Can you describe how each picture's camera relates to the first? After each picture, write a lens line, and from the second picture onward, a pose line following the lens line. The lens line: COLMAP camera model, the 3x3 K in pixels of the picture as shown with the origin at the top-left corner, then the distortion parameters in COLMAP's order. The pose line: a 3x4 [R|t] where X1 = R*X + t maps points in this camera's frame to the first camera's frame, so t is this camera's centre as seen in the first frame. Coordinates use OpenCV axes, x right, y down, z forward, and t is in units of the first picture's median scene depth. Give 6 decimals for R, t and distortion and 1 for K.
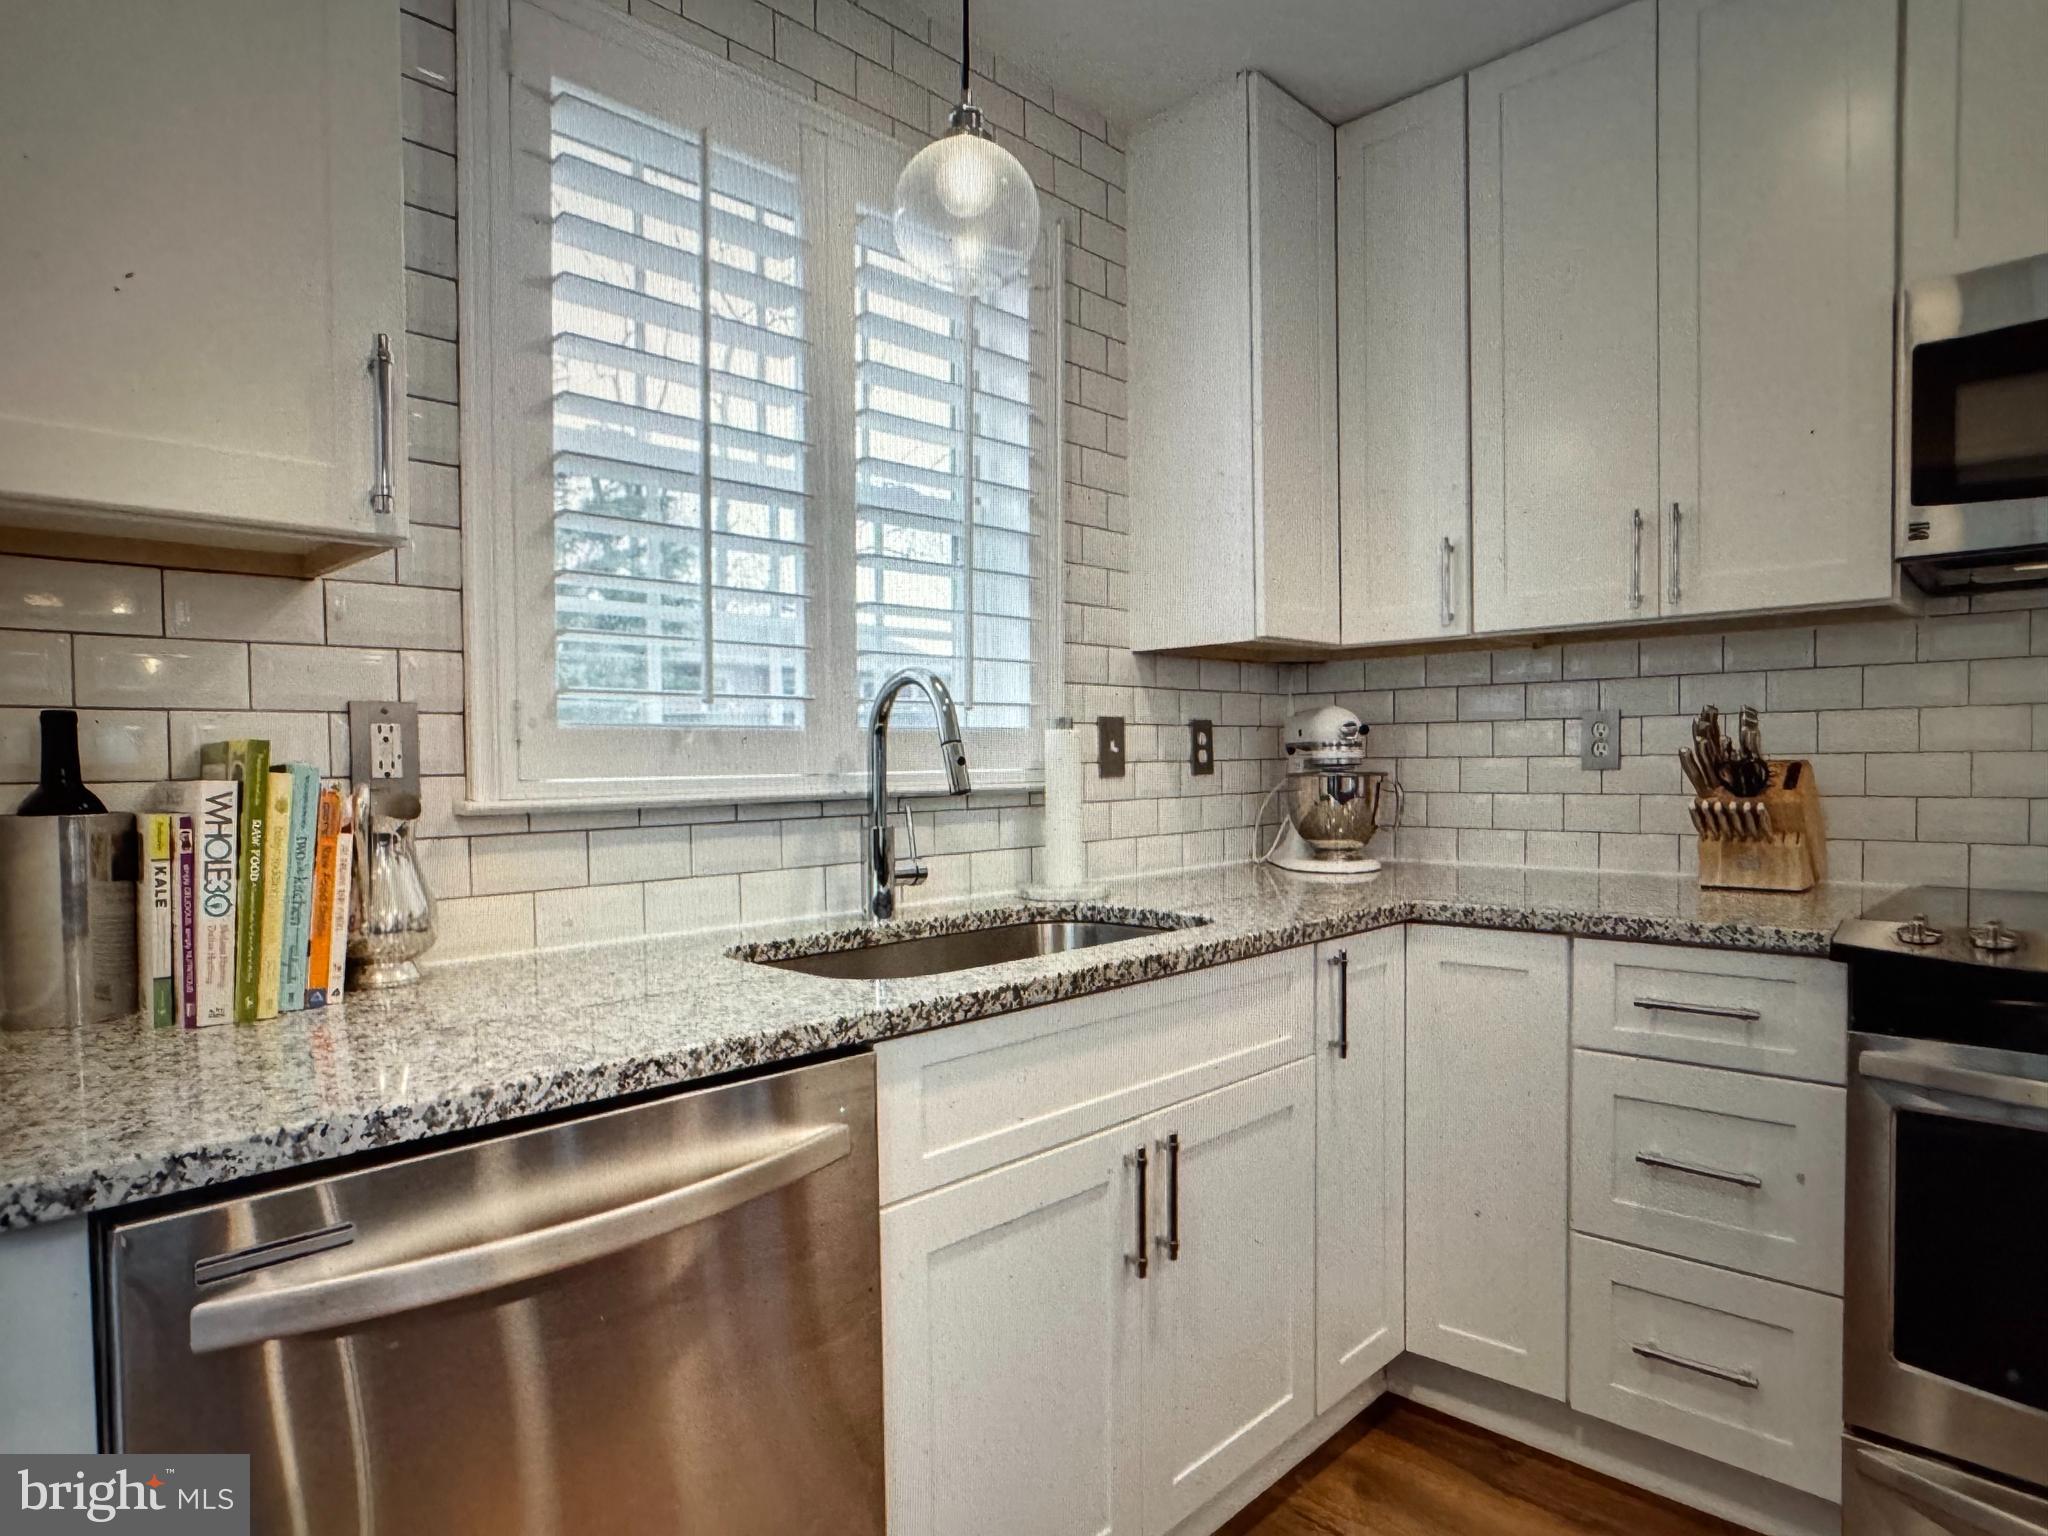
lens RADIAL K [[1186.4, 0, 1019.9], [0, 1186.4, 768.2], [0, 0, 1]] dist [0.022475, 0.000183]
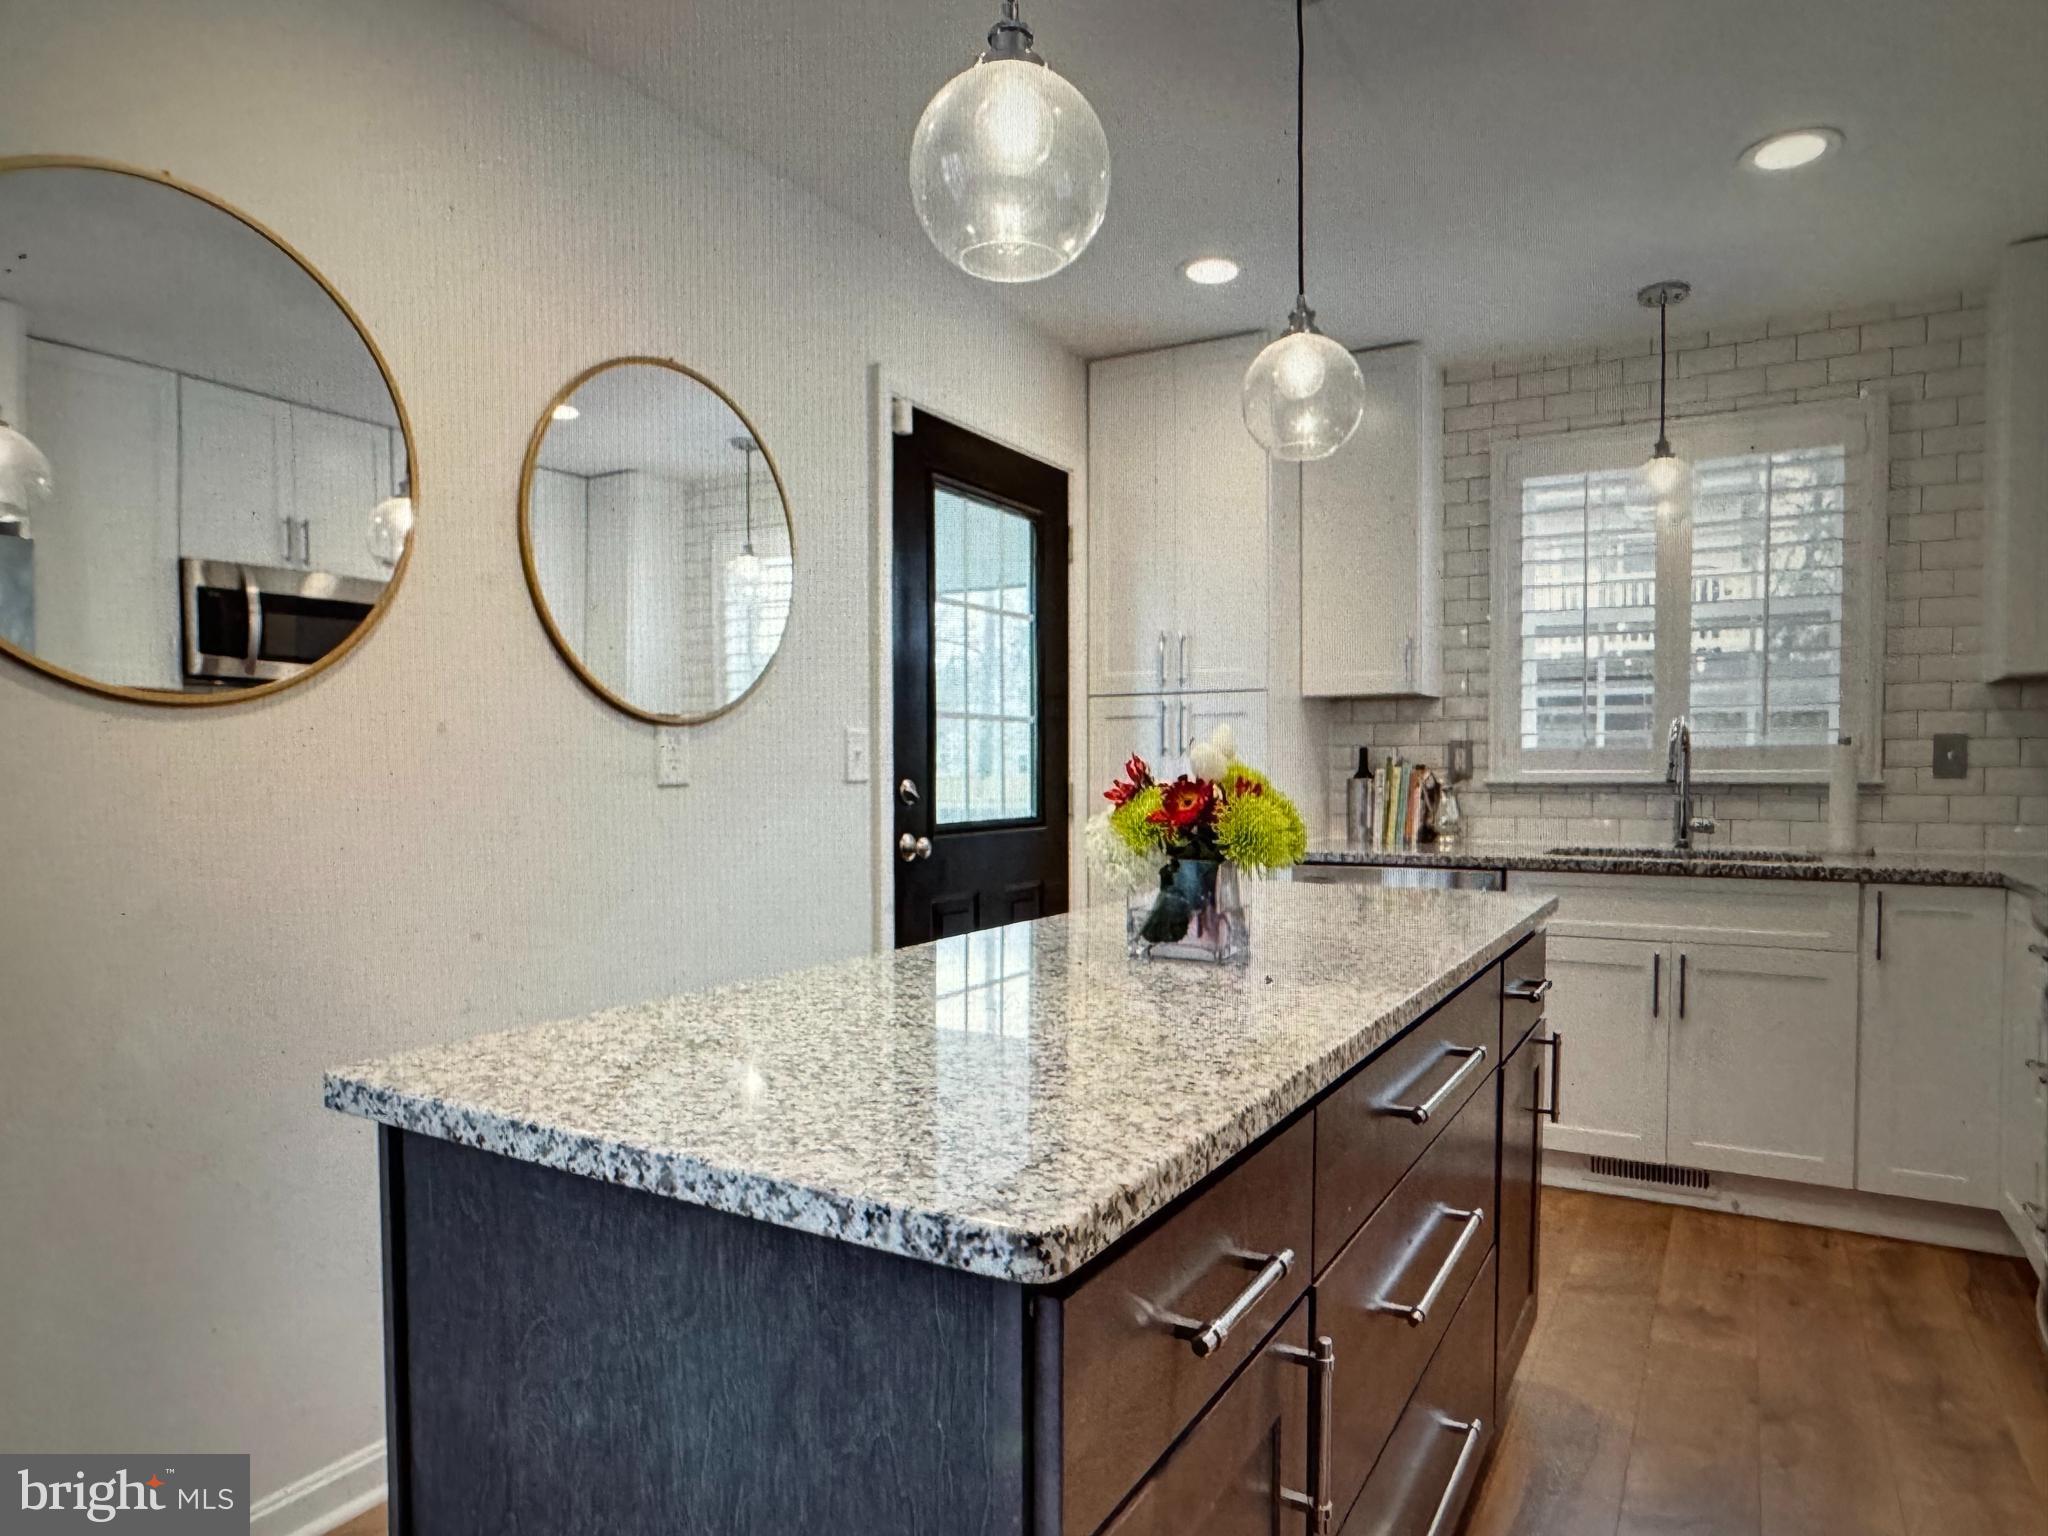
lens RADIAL K [[1261.1, 0, 1036.9], [0, 1261.1, 785.8], [0, 0, 1]] dist [-0.037200, 0.004990]
pose [[0.209600, 0.019923, -0.977584, 1.957392], [-0.012411, 0.999766, 0.017714, 0.006674], [0.977708, 0.008420, 0.209799, -0.498914]]
